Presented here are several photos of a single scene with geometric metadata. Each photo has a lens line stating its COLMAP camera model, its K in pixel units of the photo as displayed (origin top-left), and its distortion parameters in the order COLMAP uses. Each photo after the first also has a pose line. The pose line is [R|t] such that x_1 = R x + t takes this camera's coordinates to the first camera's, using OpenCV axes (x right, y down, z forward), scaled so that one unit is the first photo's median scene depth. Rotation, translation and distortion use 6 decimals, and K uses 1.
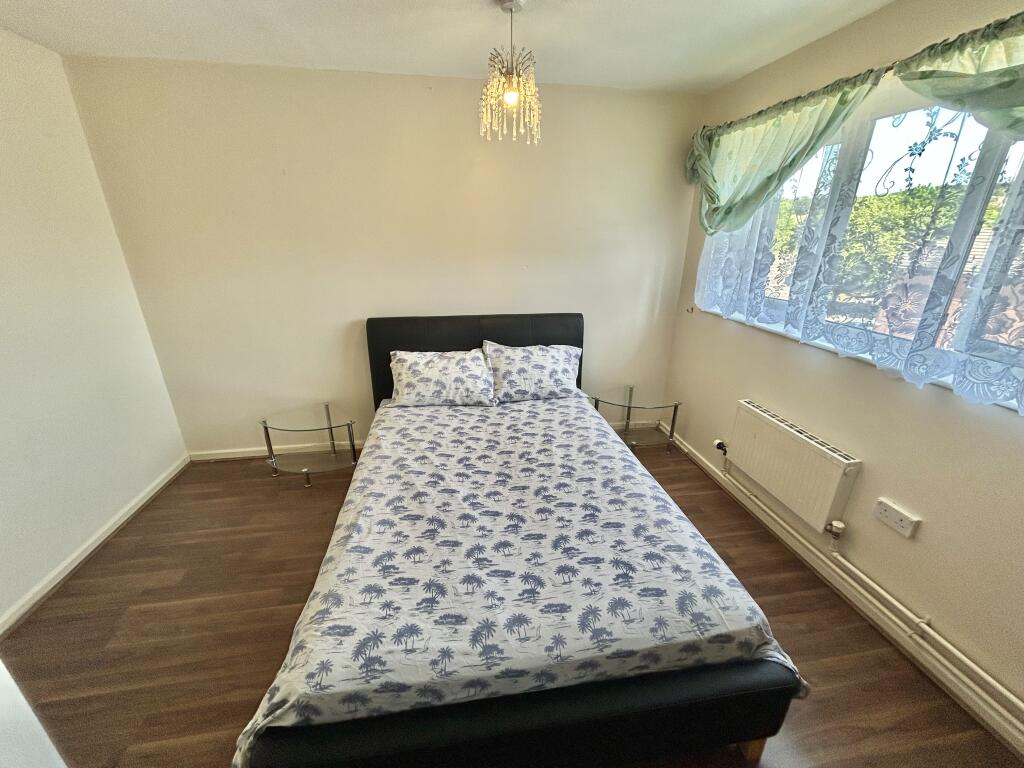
lens RADIAL K [[410.9, 0, 511.5], [0, 410.9, 382.8], [0, 0, 1]] dist [0.001756, 0.000246]
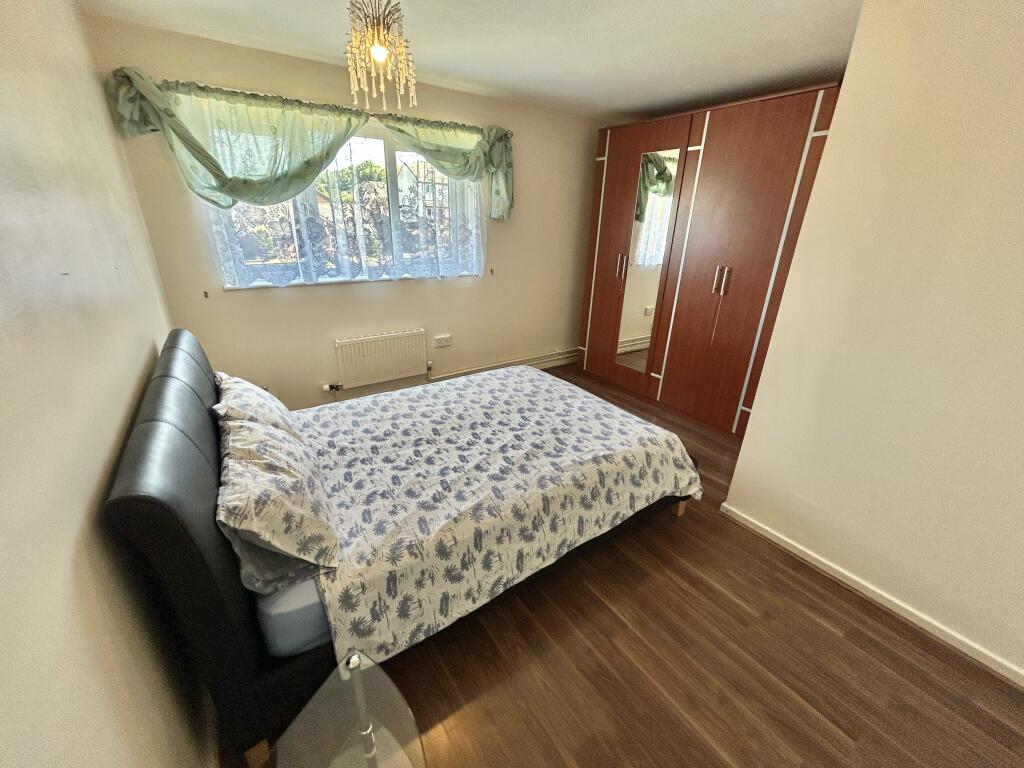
lens RADIAL K [[410.9, 0, 509.8], [0, 410.9, 383.9], [0, 0, 1]] dist [0.001756, 0.000246]
pose [[-0.422187, -0.358234, 0.832722, -0.953974], [0.294543, 0.814552, 0.499749, -0.405375], [-0.857323, 0.456260, -0.238378, 1.108804]]
